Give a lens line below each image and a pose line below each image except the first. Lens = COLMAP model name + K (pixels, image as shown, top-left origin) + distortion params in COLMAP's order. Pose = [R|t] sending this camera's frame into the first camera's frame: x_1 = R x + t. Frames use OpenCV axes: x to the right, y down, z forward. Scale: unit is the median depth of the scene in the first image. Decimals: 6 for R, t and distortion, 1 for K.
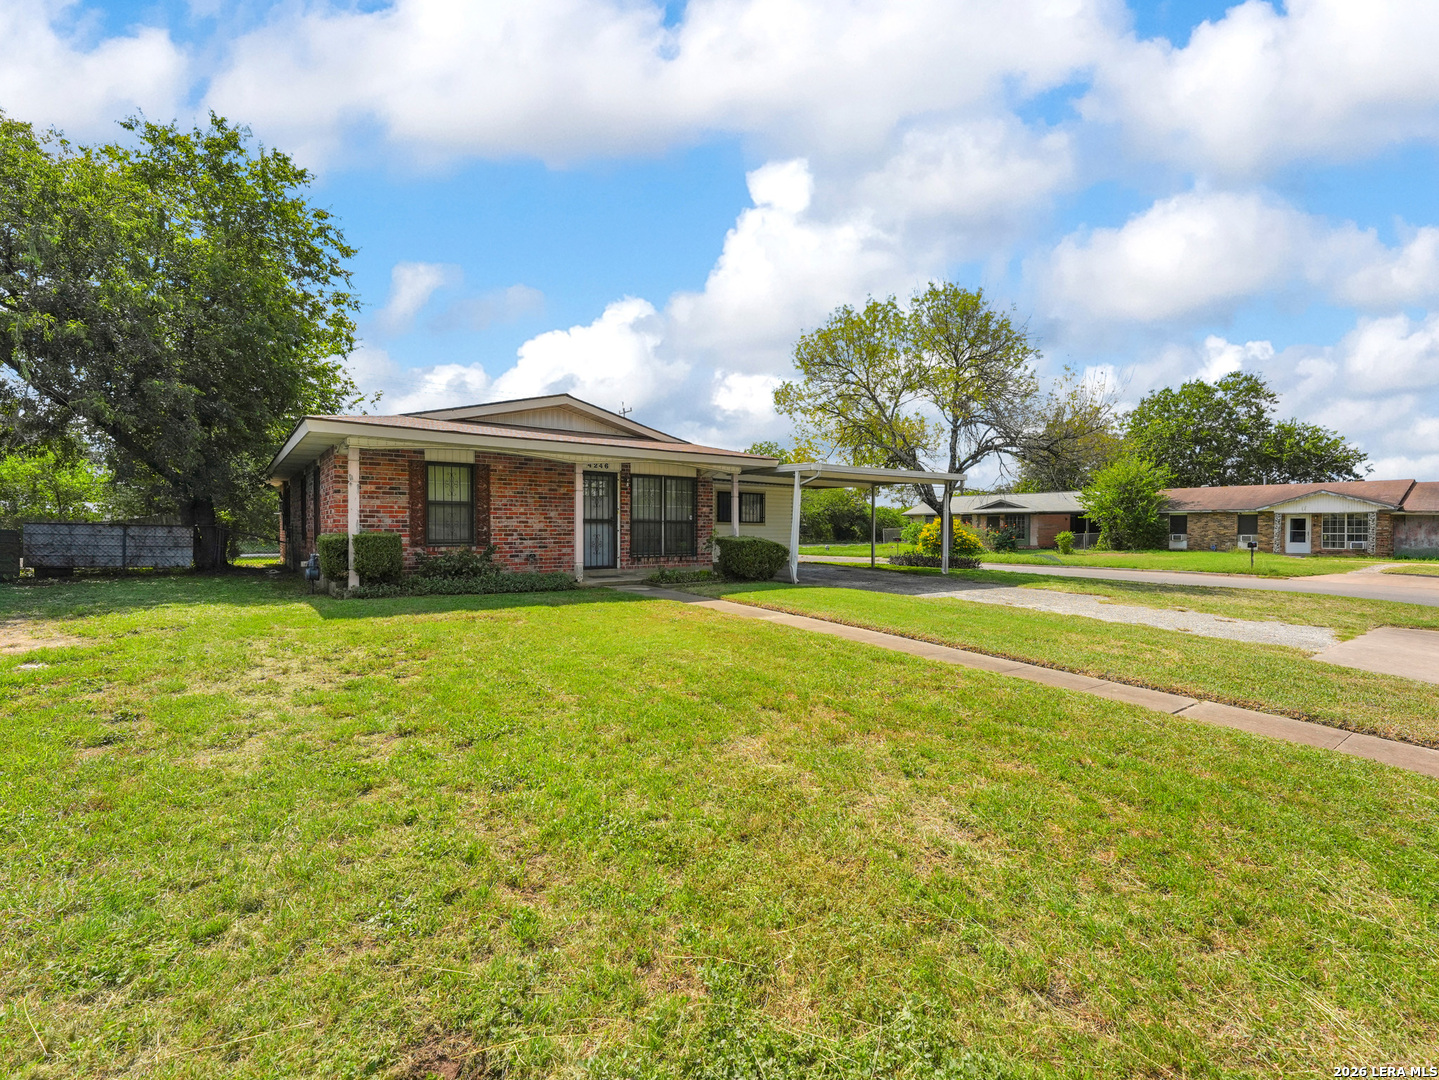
lens RADIAL K [[666.1, 0, 719.5], [0, 666.1, 540.0], [0, 0, 1]] dist [0.038373, -0.013411]
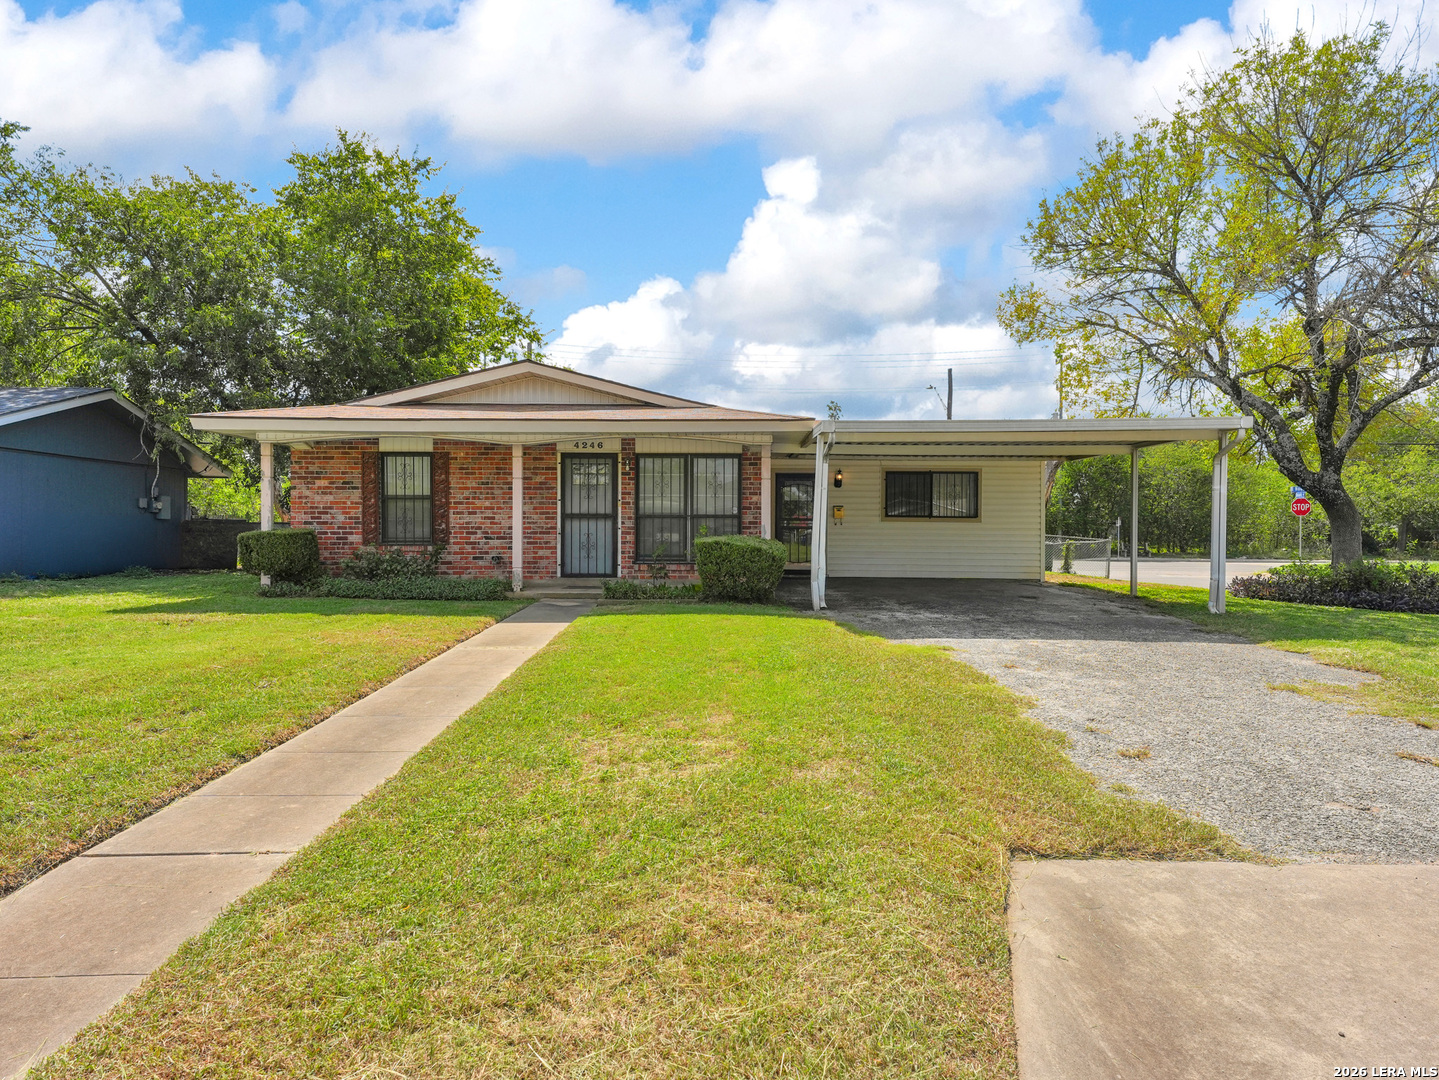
lens RADIAL K [[864.3, 0, 719.5], [0, 864.3, 540.0], [0, 0, 1]] dist [0.060616, 0.000592]
pose [[0.792110, 0.004996, -0.610358, 0.580100], [-0.010464, 0.999931, -0.005396, 0.003630], [0.610289, 0.010661, 0.792107, 0.301090]]
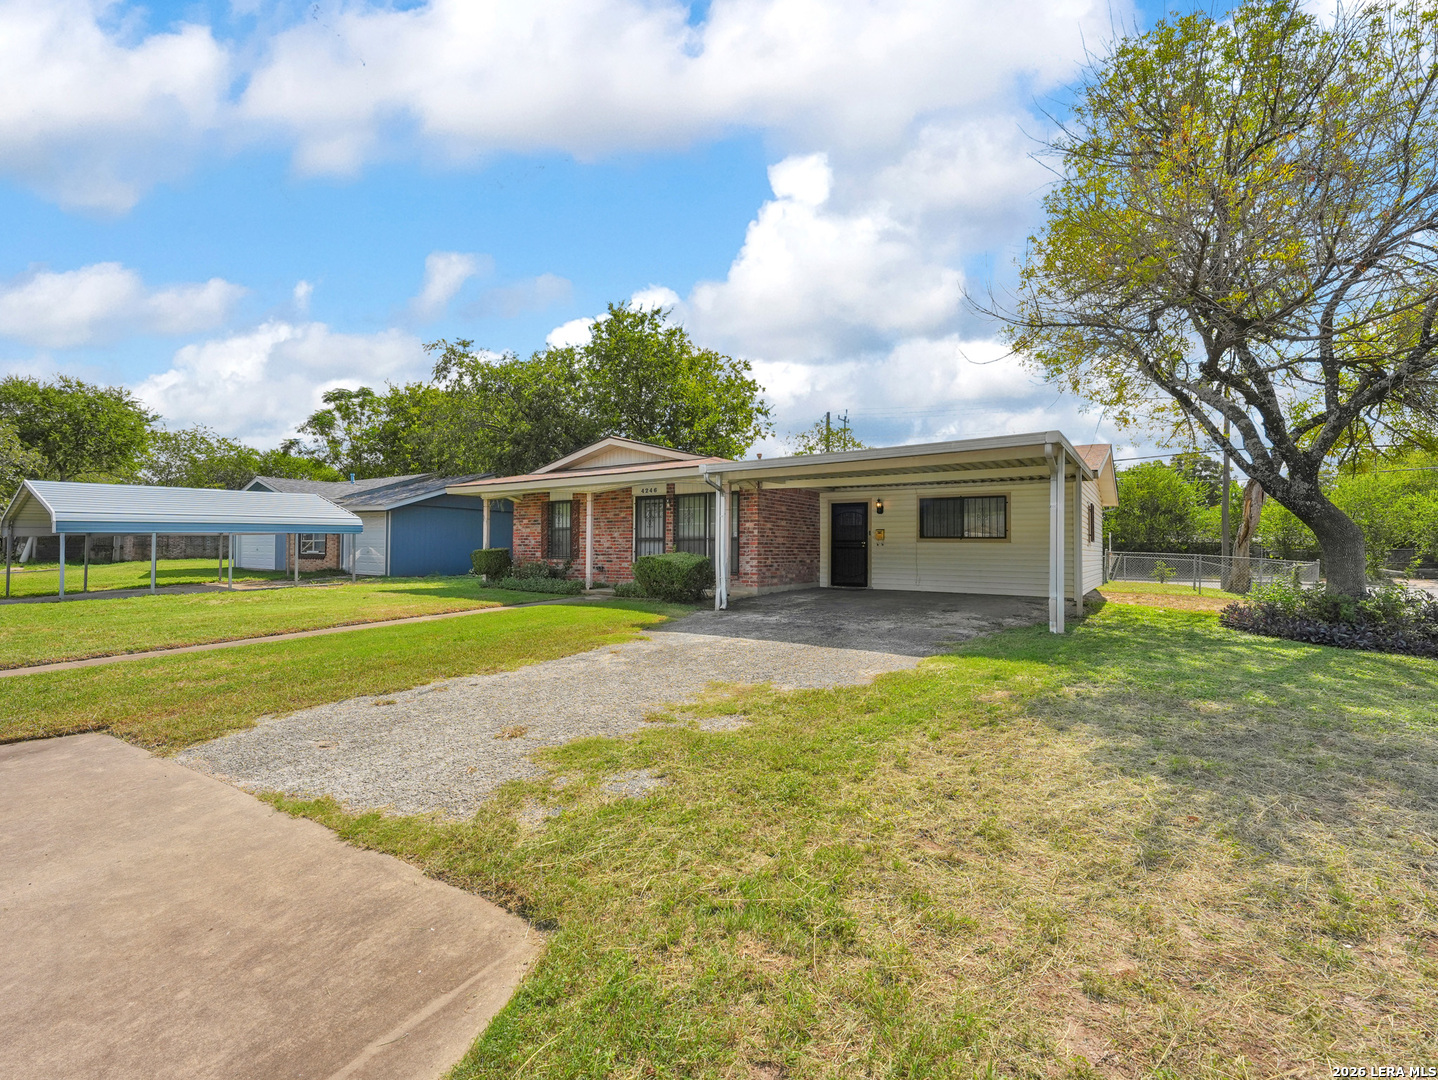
lens RADIAL K [[665.6, 0, 719.0], [0, 665.6, 540.0], [0, 0, 1]] dist [0.038373, -0.013411]
pose [[0.311417, -0.018647, -0.950090, 0.956394], [-0.020285, 0.999449, -0.026265, -0.000586], [0.950057, 0.027452, 0.310867, 0.791820]]
